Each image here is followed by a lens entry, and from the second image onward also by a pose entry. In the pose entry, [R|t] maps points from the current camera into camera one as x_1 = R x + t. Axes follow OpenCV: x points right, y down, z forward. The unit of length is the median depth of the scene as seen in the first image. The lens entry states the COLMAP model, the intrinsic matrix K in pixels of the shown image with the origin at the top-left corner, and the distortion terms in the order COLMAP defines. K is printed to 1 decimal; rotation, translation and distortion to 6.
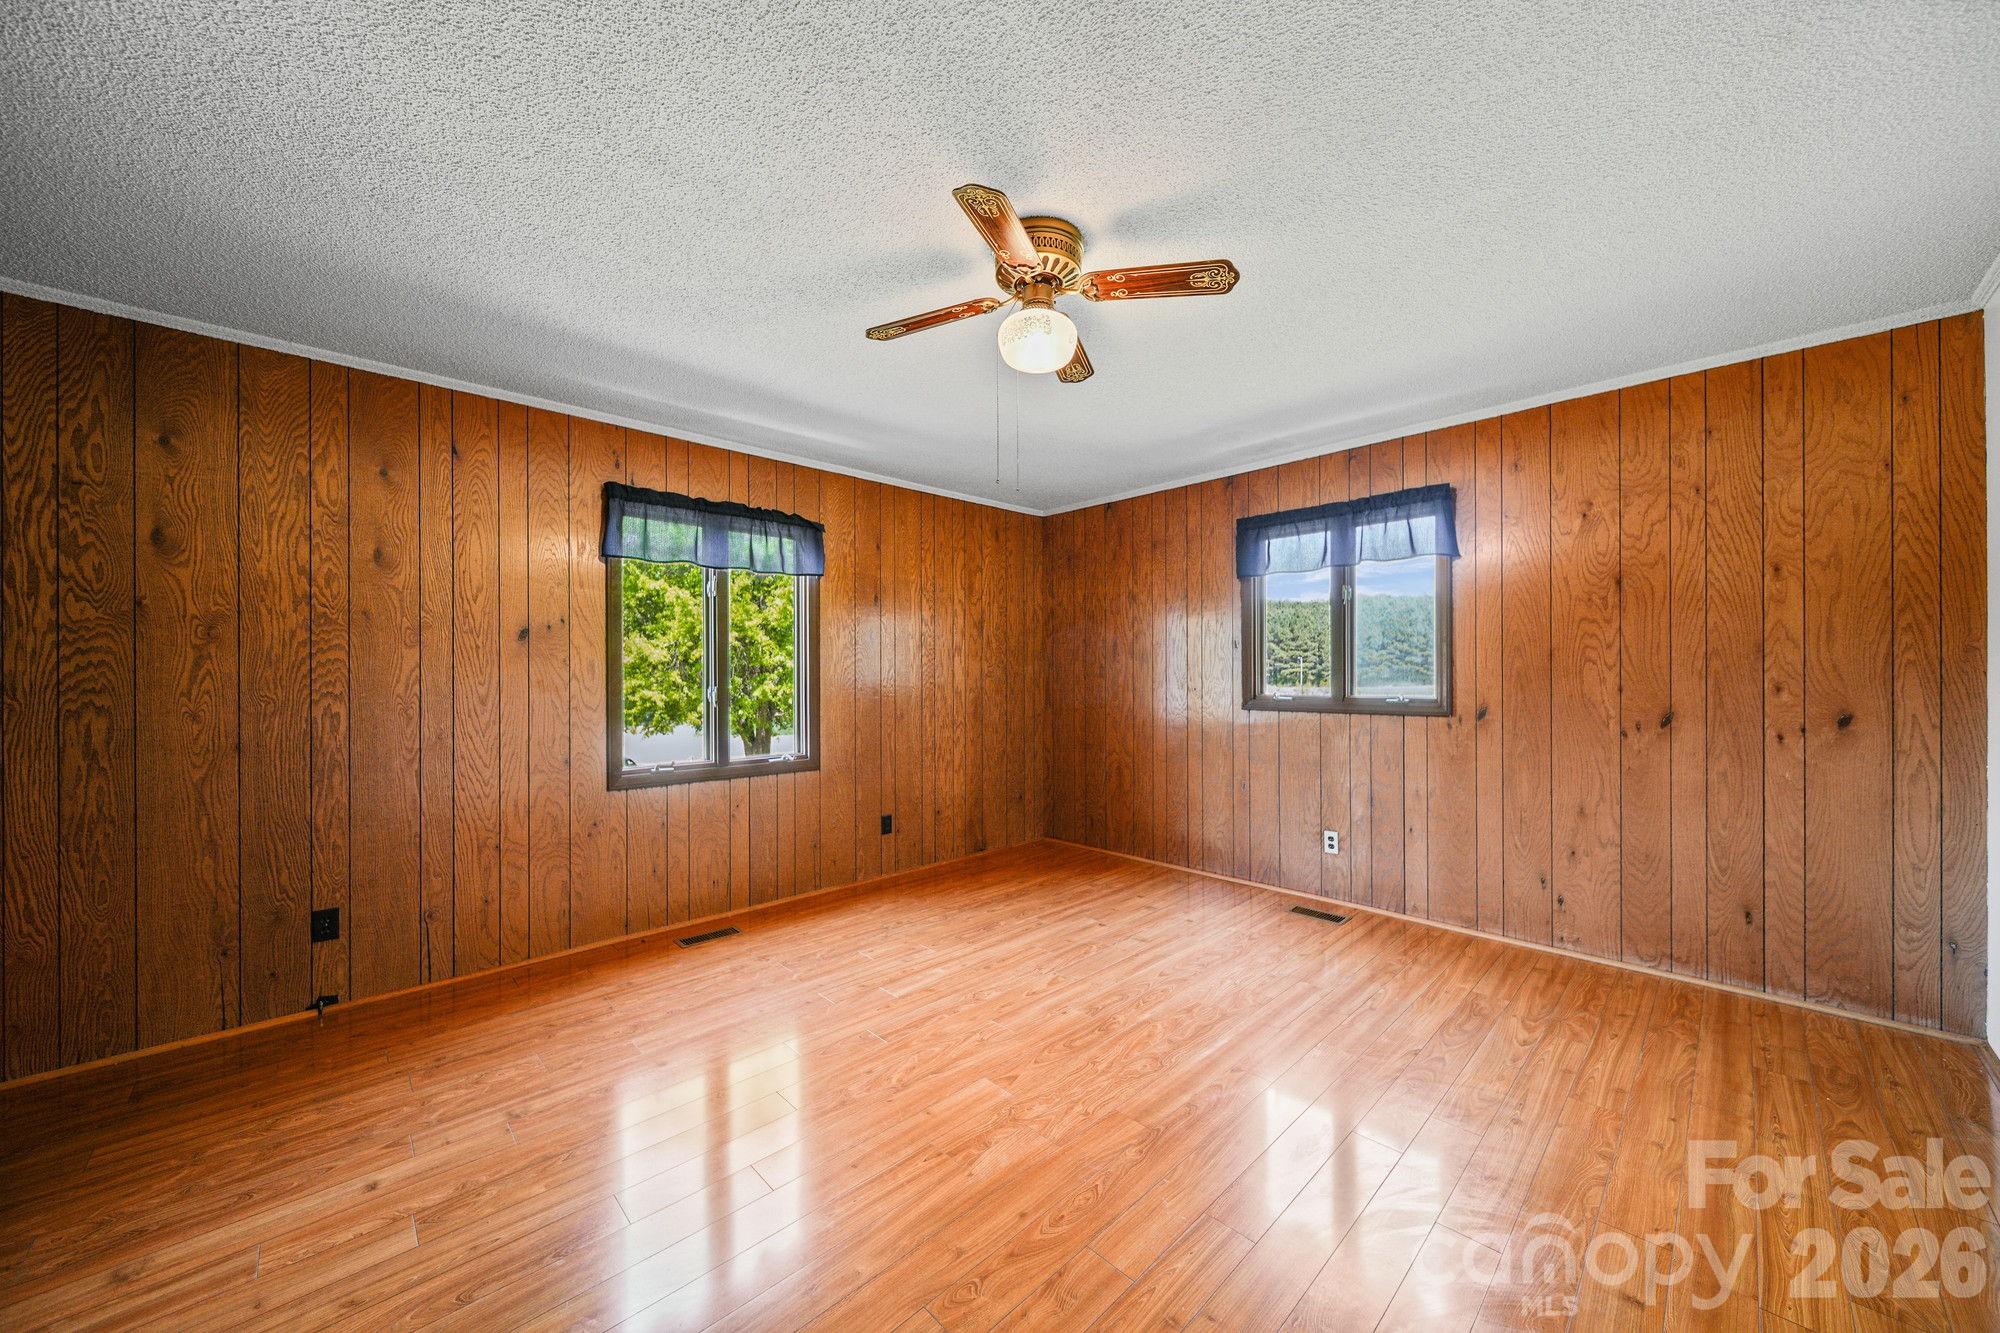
lens RADIAL K [[723.3, 0, 1000.0], [0, 723.3, 666.5], [0, 0, 1]] dist [-0.000778, -0.000107]
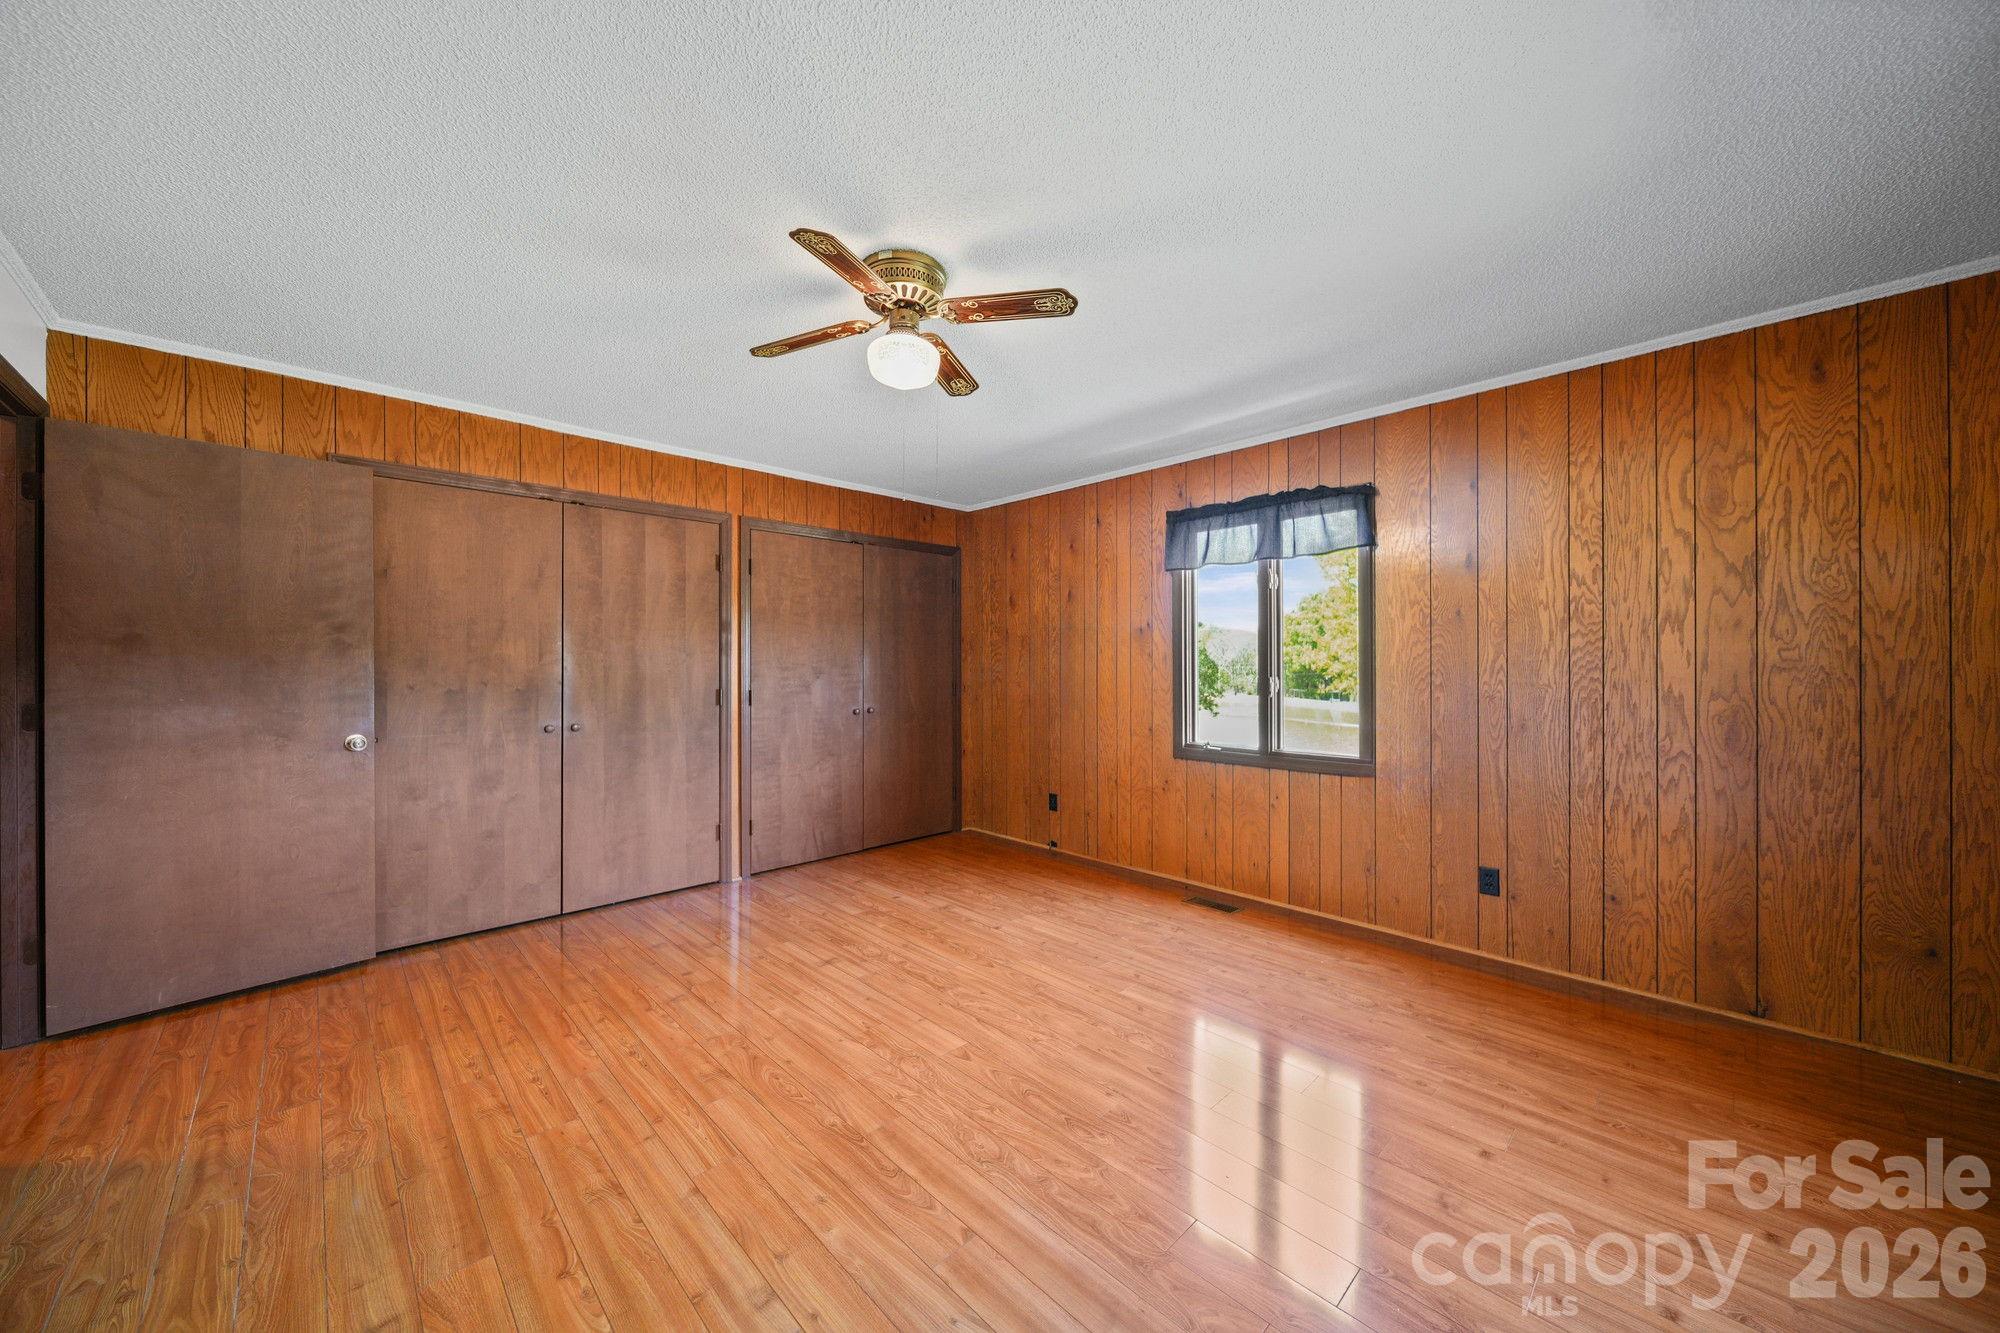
lens RADIAL K [[707.8, 0, 1003.4], [0, 707.8, 658.6], [0, 0, 1]] dist [-0.002996, -0.000196]
pose [[0.003802, -0.005877, -0.999976, 0.660563], [0.012089, 0.999910, -0.005831, 0.003762], [0.999920, -0.012067, 0.003873, 0.677367]]
